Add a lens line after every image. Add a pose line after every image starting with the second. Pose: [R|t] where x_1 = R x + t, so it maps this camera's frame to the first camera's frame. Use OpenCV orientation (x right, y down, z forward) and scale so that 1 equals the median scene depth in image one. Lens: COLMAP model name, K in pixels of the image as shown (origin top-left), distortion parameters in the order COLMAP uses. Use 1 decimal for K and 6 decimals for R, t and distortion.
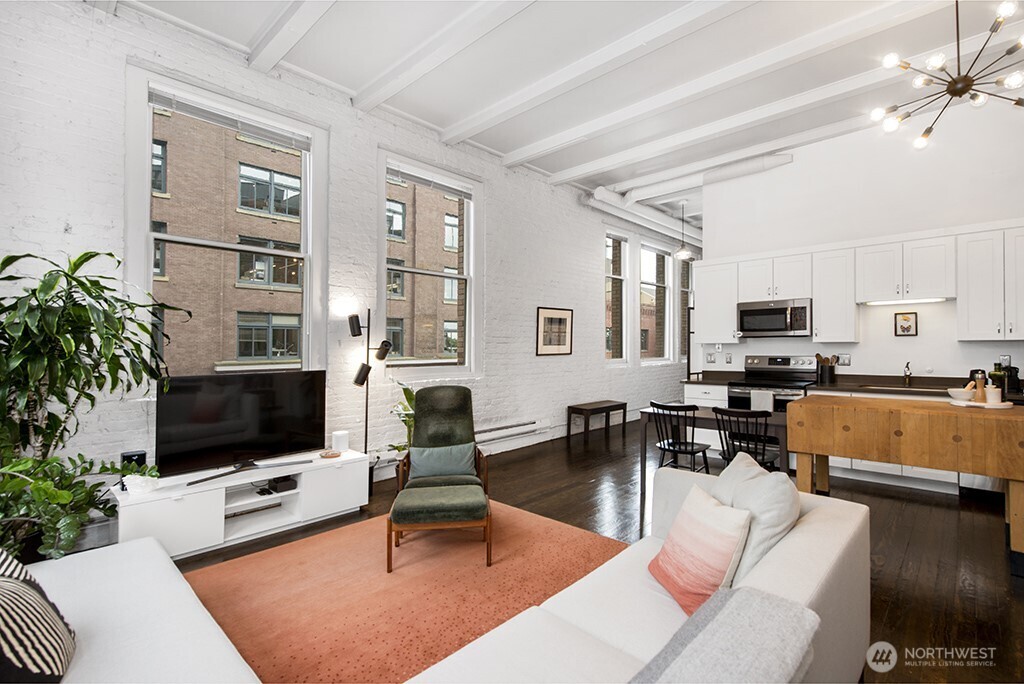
lens RADIAL K [[467.6, 0, 505.0], [0, 467.6, 357.4], [0, 0, 1]] dist [0.012740, -0.000588]
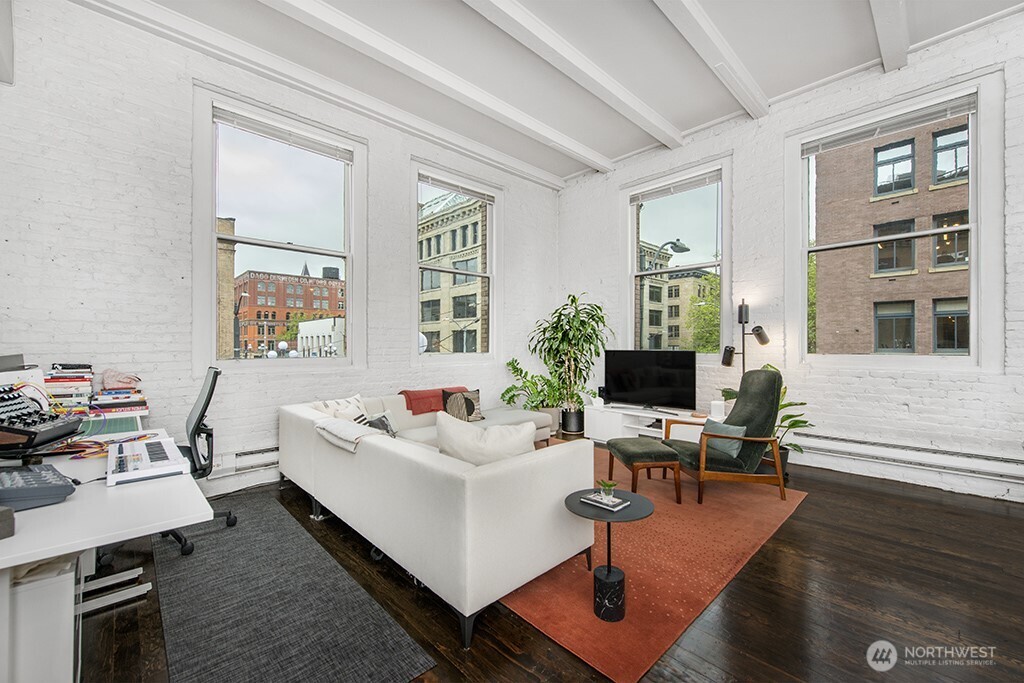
lens RADIAL K [[419.2, 0, 519.4], [0, 419.2, 348.7], [0, 0, 1]] dist [0.009191, -0.002245]
pose [[-0.030183, 0.015682, -0.999421, 0.609412], [-0.014224, 0.999769, 0.016117, 0.007209], [0.999443, 0.014702, -0.029953, 0.403952]]
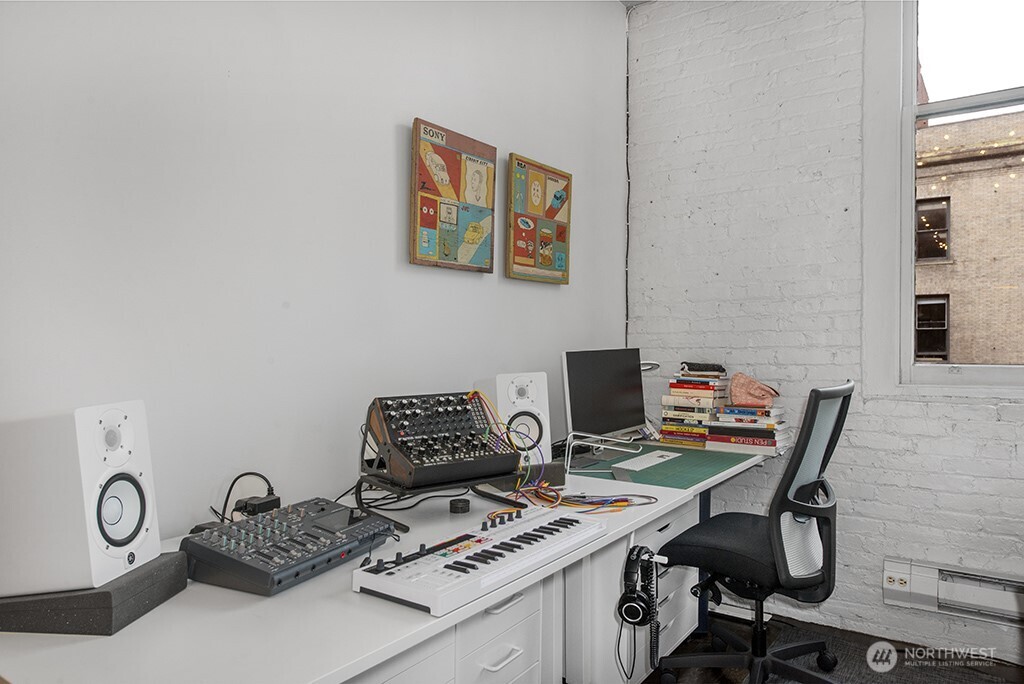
lens RADIAL K [[689.3, 0, 513.0], [0, 689.3, 334.8], [0, 0, 1]] dist [-0.008744, -0.002062]
pose [[-0.988362, 0.012867, -0.151573, 0.330619], [0.010947, 0.999849, 0.013496, 0.008725], [0.151724, 0.011680, -0.988354, 0.386662]]
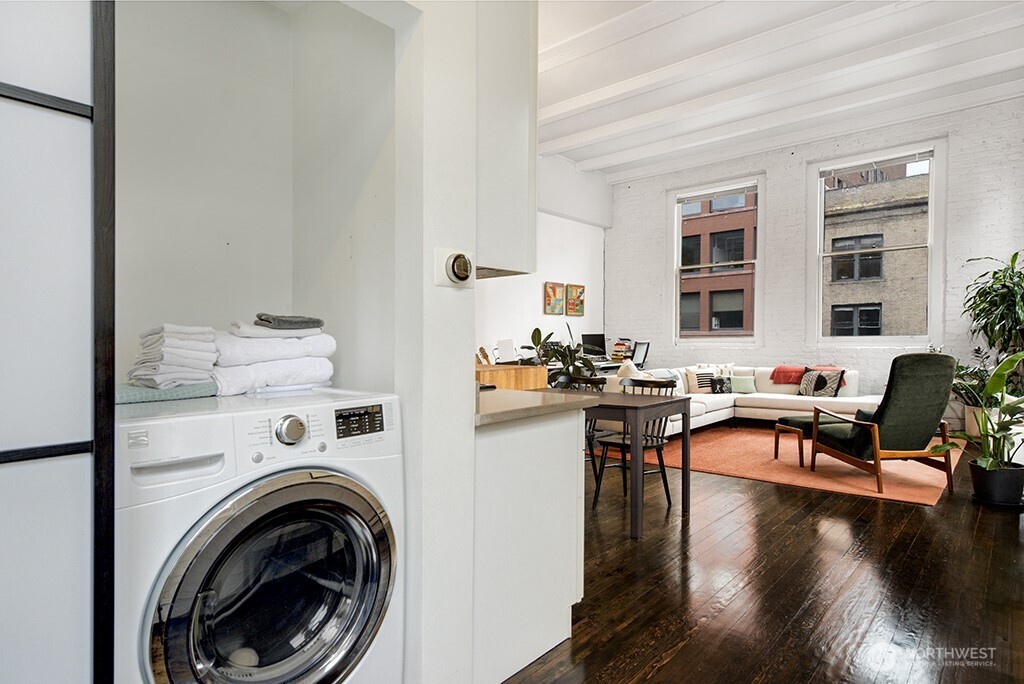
lens RADIAL K [[573.3, 0, 512.3], [0, 573.3, 343.7], [0, 0, 1]] dist [0.001538, 0.004169]
pose [[-0.998888, 0.015110, -0.044650, 0.493889], [0.013732, 0.999425, 0.031012, 0.001036], [0.045093, 0.030364, -0.998521, 1.564746]]
